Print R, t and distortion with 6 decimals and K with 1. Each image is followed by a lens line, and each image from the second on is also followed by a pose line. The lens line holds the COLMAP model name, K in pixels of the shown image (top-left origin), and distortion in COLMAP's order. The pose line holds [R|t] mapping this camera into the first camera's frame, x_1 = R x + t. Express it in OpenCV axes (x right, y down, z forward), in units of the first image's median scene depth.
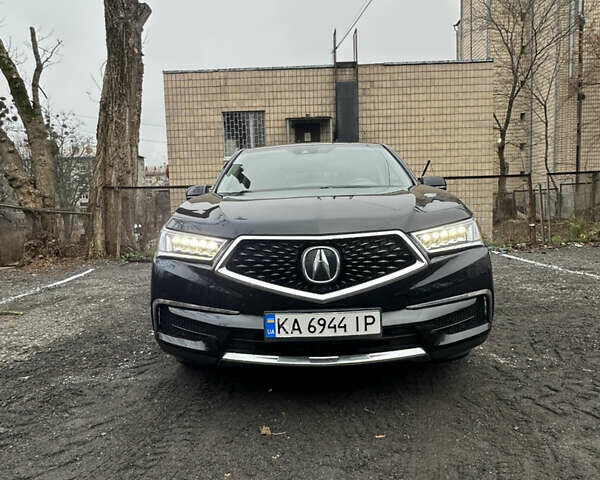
lens RADIAL K [[483.3, 0, 300.0], [0, 483.3, 240.0], [0, 0, 1]] dist [-0.005770, 0.000329]
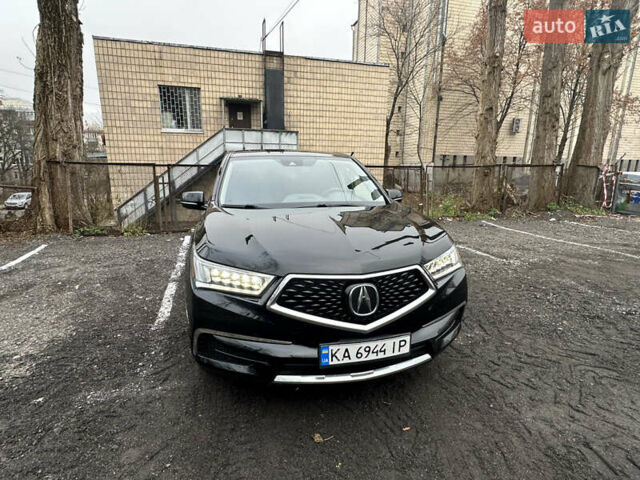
lens RADIAL K [[378.6, 0, 320.0], [0, 378.6, 240.0], [0, 0, 1]] dist [-0.003397, -0.000112]
pose [[0.949540, -0.023050, 0.312796, -0.120782], [-0.025529, 0.988307, 0.150327, -0.080661], [-0.312604, -0.150727, 0.937849, 0.066142]]
